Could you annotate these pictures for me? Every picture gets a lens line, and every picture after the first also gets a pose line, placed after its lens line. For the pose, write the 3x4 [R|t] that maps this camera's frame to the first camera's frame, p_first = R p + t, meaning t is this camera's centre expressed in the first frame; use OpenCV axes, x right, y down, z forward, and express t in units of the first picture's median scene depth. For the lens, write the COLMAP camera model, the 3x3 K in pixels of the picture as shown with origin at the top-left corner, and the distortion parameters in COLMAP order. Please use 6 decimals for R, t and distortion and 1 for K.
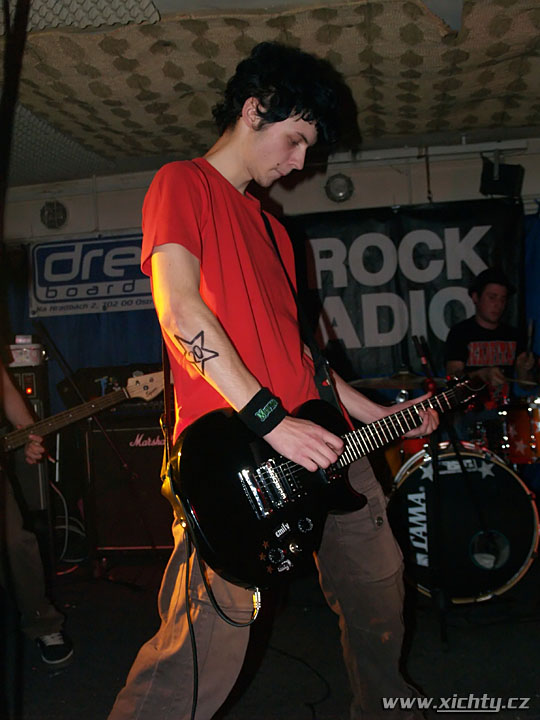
lens RADIAL K [[817.9, 0, 270.0], [0, 817.9, 360.0], [0, 0, 1]] dist [-0.121659, 0.053993]
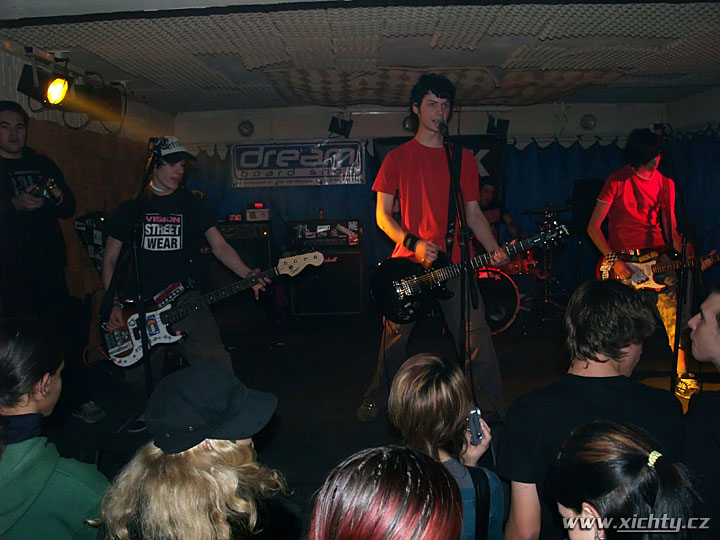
lens RADIAL K [[593.3, 0, 360.0], [0, 593.3, 270.0], [0, 0, 1]] dist [-0.093150, 0.000905]
pose [[0.989180, 0.019156, 0.145449, -0.296527], [-0.036281, 0.992585, 0.116012, -0.048367], [-0.142148, -0.120034, 0.982540, -0.458295]]
